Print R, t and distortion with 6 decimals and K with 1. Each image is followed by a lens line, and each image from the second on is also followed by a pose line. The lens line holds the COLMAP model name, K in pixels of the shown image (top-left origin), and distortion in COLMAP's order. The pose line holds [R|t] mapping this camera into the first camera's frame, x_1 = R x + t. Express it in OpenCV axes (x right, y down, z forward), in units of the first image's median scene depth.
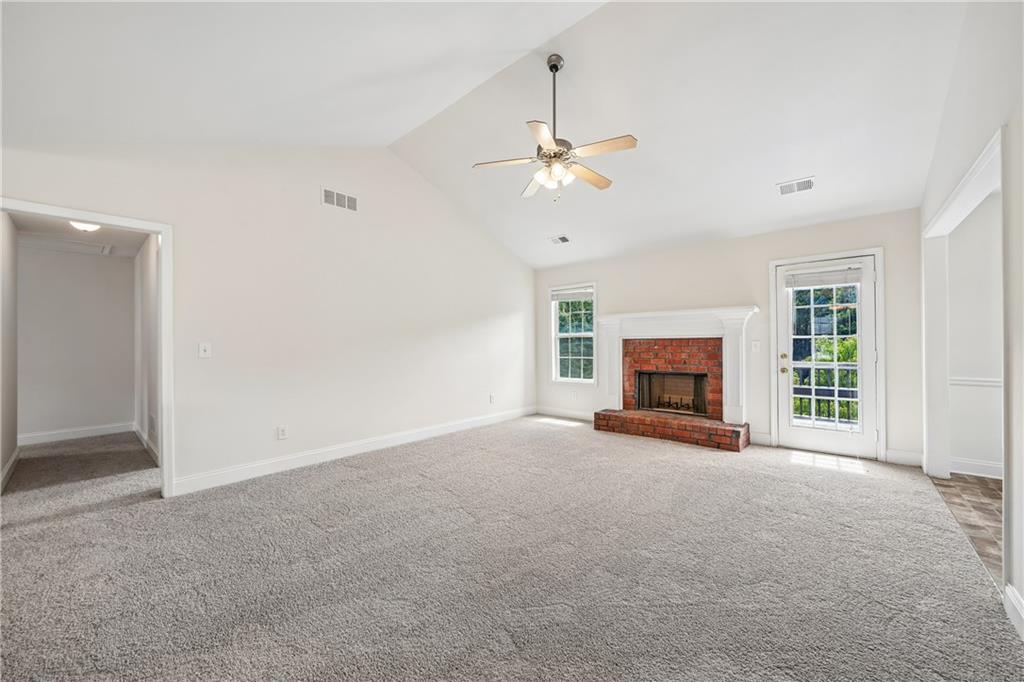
lens RADIAL K [[379.9, 0, 512.0], [0, 379.9, 341.0], [0, 0, 1]] dist [0.001368, 0.000100]
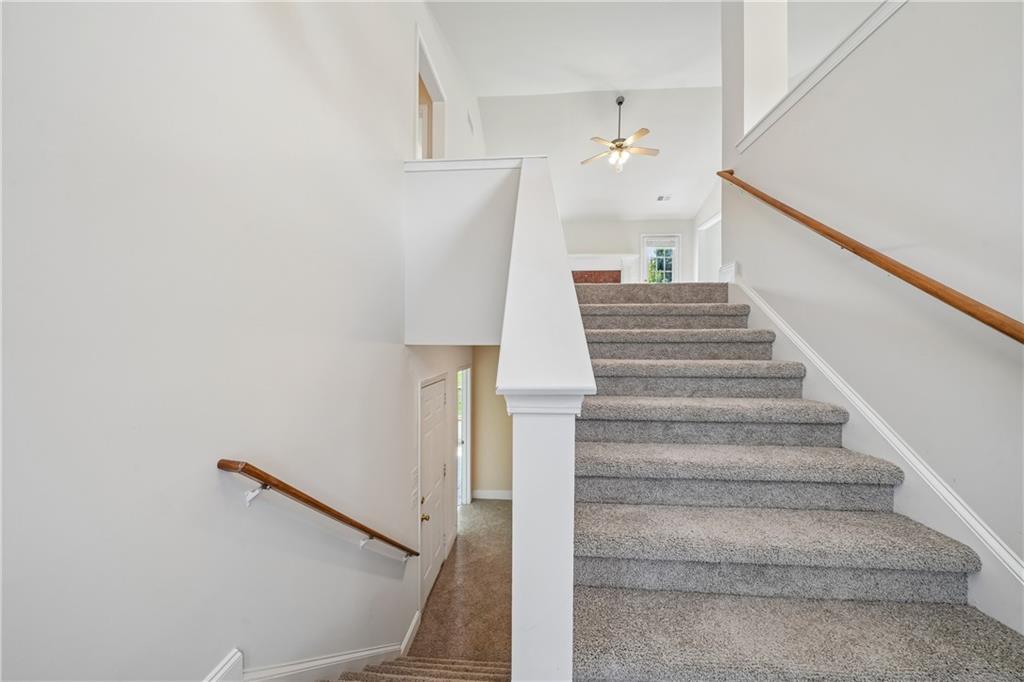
lens RADIAL K [[351.1, 0, 511.6], [0, 351.1, 339.9], [0, 0, 1]] dist [-0.000606, -0.000022]
pose [[0.798301, 0.015372, 0.602062, -0.917835], [-0.016128, 0.999861, -0.004144, 0.345391], [-0.602043, -0.006402, 0.798438, -0.085951]]
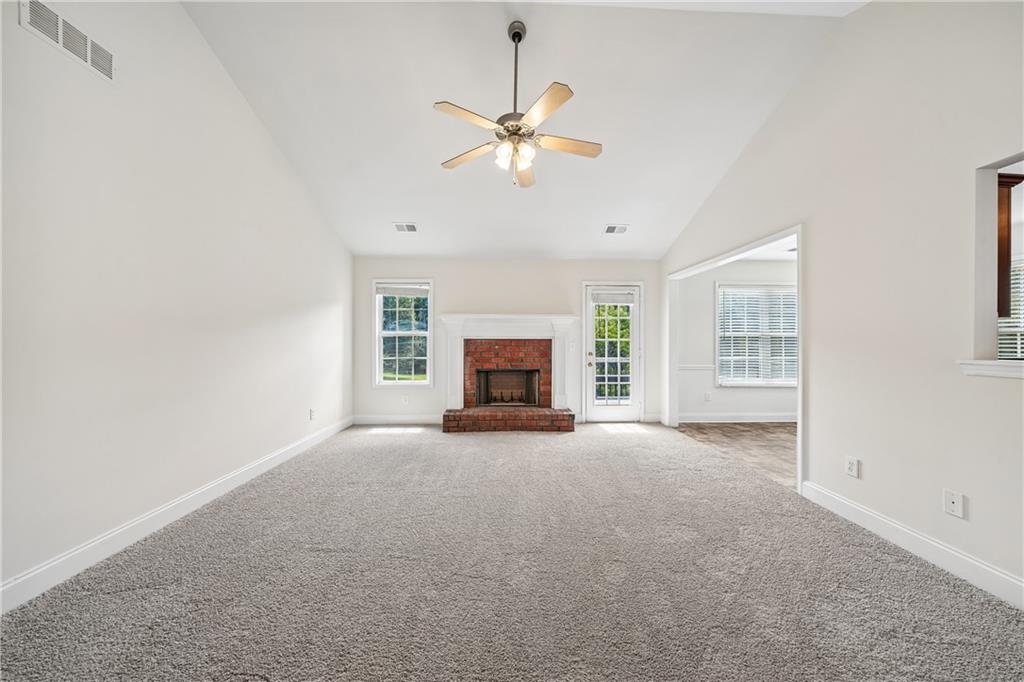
lens RADIAL K [[351.1, 0, 511.6], [0, 351.1, 339.9], [0, 0, 1]] dist [-0.000606, -0.000022]
pose [[0.733924, 0.013501, 0.679097, -0.289417], [-0.012389, 0.999902, -0.006490, 0.002441], [-0.679118, -0.003650, 0.734020, 0.254721]]
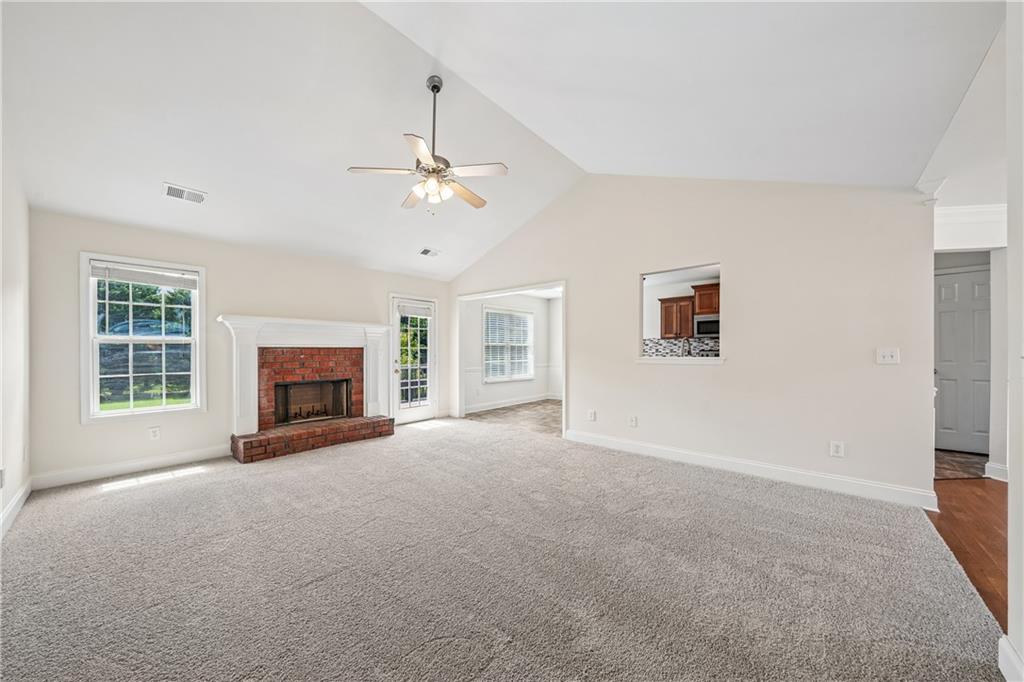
lens RADIAL K [[355.7, 0, 511.0], [0, 355.7, 348.8], [0, 0, 1]] dist [-0.000230, -0.000020]
pose [[0.009902, 0.011858, 0.999881, -0.552304], [-0.004281, 0.999921, -0.011816, 0.006161], [-0.999942, -0.004164, 0.009952, 0.498084]]
